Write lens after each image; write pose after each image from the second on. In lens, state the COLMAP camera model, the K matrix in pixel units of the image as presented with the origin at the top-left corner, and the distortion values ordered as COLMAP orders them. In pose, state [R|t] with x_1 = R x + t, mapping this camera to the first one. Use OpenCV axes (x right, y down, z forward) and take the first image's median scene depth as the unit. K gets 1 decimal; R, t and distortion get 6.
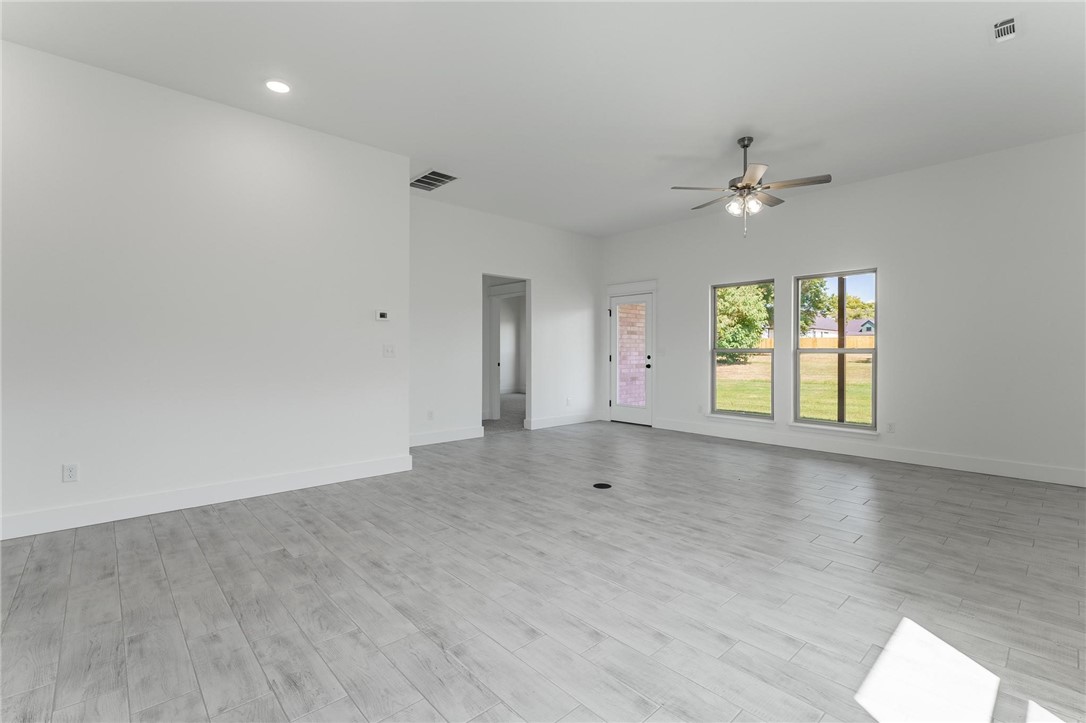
lens RADIAL K [[487.9, 0, 541.4], [0, 487.9, 350.7], [0, 0, 1]] dist [-0.001938, -0.000047]
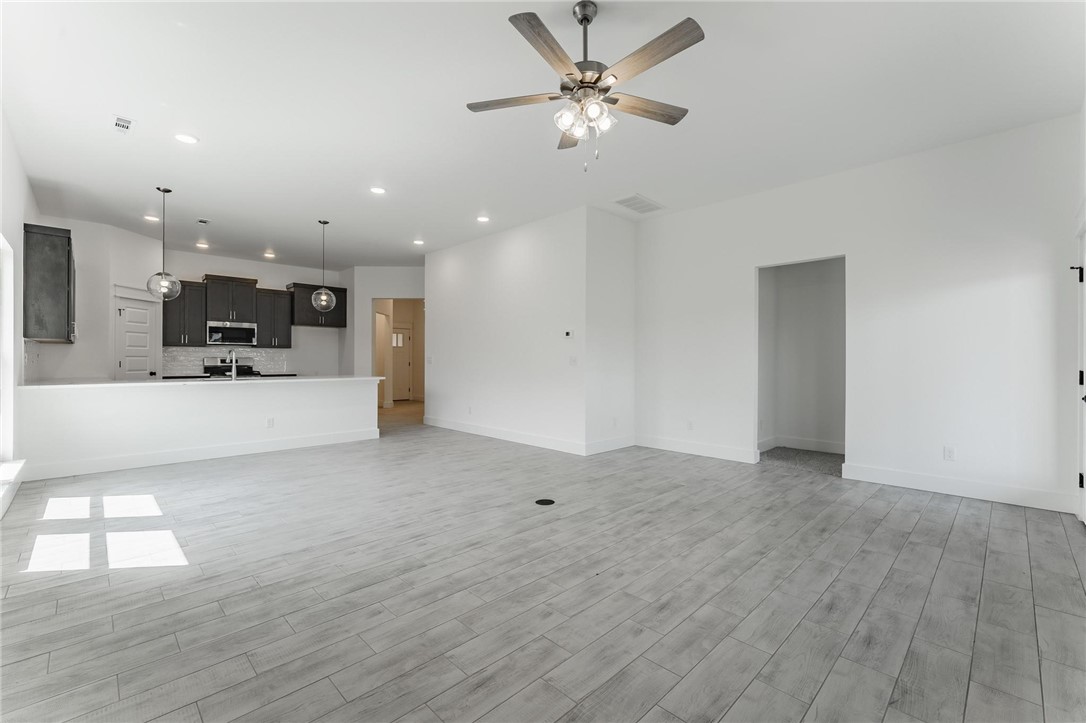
lens RADIAL K [[461.4, 0, 545.6], [0, 461.4, 360.3], [0, 0, 1]] dist [-0.000989, 0.000113]
pose [[0.042833, -0.001708, -0.999081, 1.444456], [-0.002274, 0.999996, -0.001808, 0.004146], [0.999080, 0.002349, 0.042829, 1.358809]]
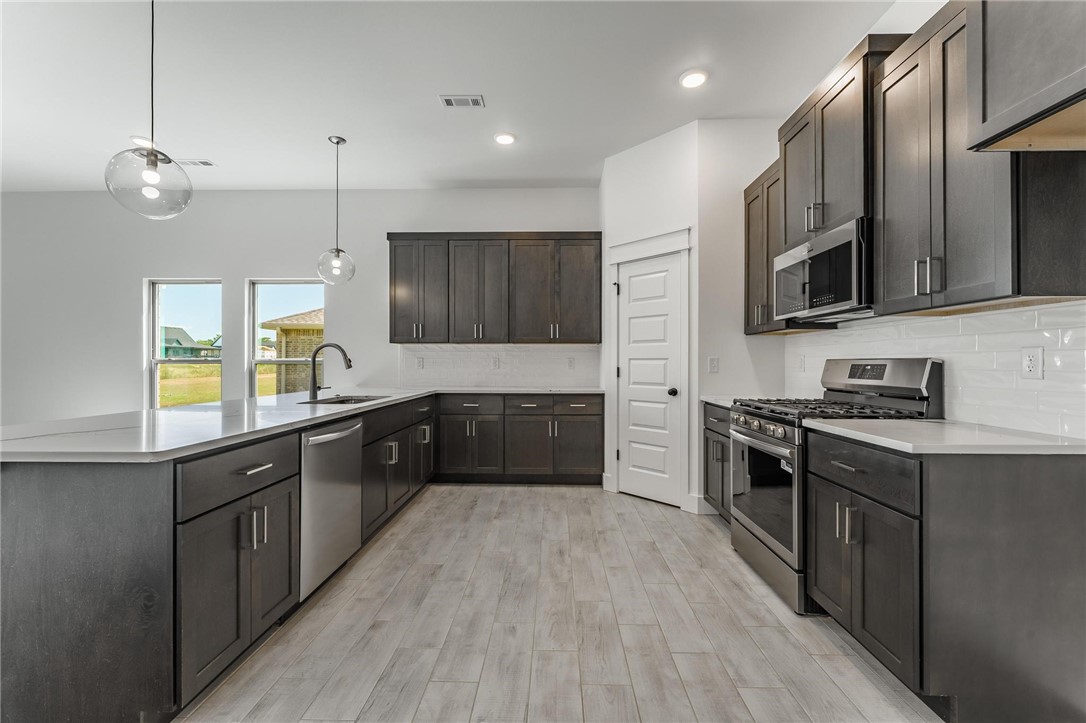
lens RADIAL K [[436.8, 0, 543.5], [0, 436.8, 362.7], [0, 0, 1]] dist [0.000655, -0.000023]
pose [[-0.720798, -0.003043, 0.693138, -1.624168], [-0.004241, 0.999991, -0.000020, -0.003423], [-0.693132, -0.002954, -0.720804, 0.492545]]
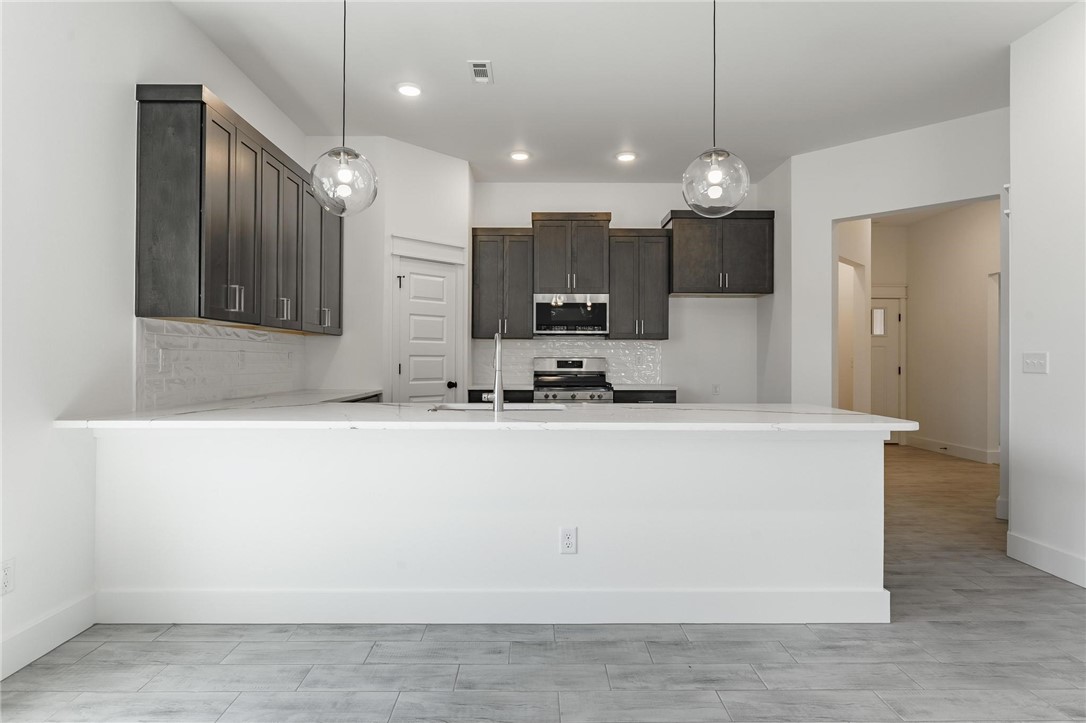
lens RADIAL K [[599.2, 0, 536.0], [0, 599.2, 358.4], [0, 0, 1]] dist [-0.007805, 0.000520]
pose [[-0.668672, -0.006851, -0.743526, 0.143690], [-0.004608, 0.999977, -0.005070, 0.000441], [0.743544, 0.000035, -0.668688, 0.838656]]
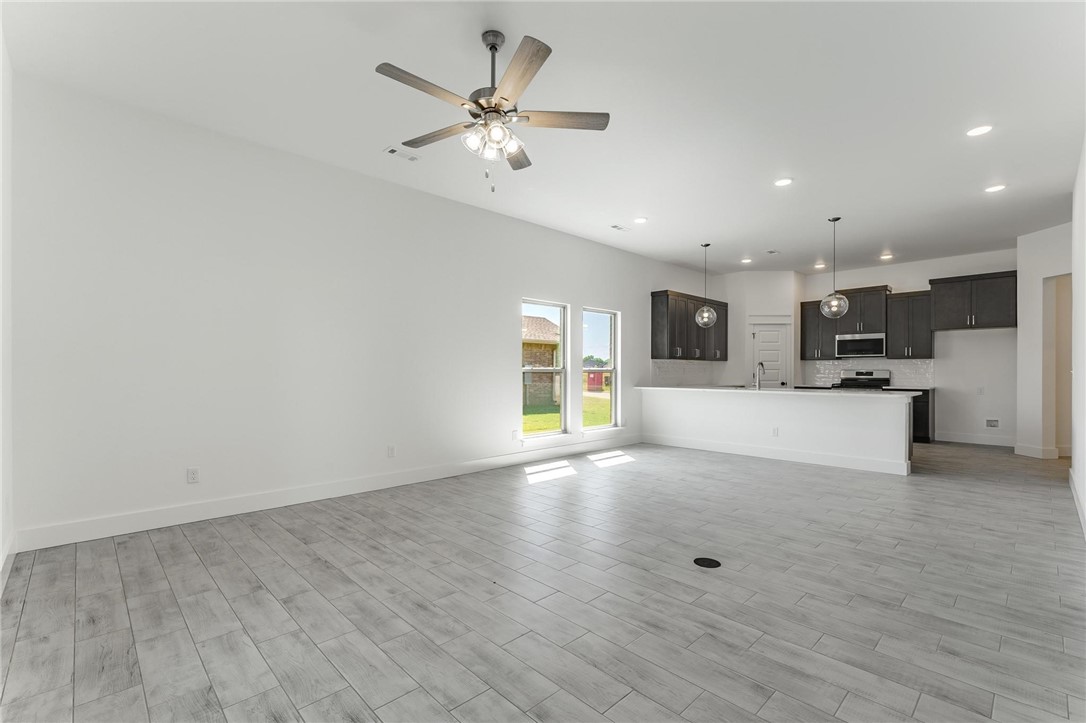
lens RADIAL K [[480.1, 0, 544.6], [0, 480.1, 372.7], [0, 0, 1]] dist [0.001341, -0.000038]
pose [[-0.999460, -0.003432, -0.032688, 0.542976], [-0.003536, 0.999989, 0.003125, 0.001313], [0.032677, 0.003239, -0.999461, 2.382558]]
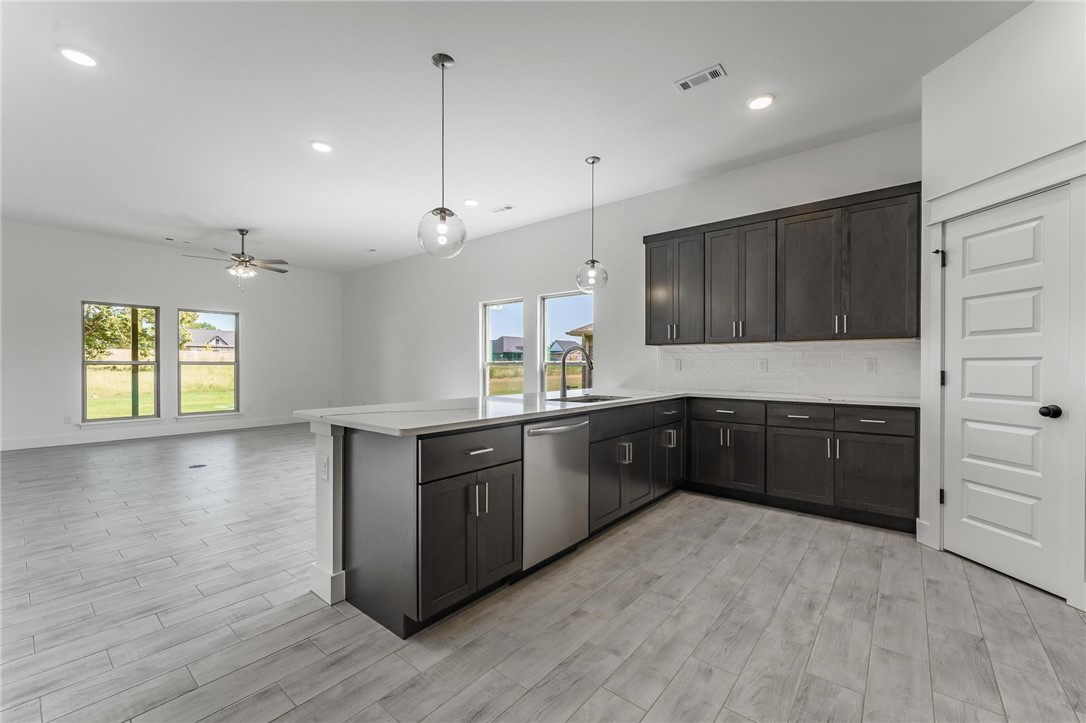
lens RADIAL K [[439.7, 0, 542.6], [0, 439.7, 366.7], [0, 0, 1]] dist [0.001016, 0.000043]
pose [[-0.143518, -0.007504, 0.989619, -1.667365], [-0.002985, 0.999970, 0.007150, -0.003656], [-0.989643, -0.001928, -0.143536, 0.352490]]
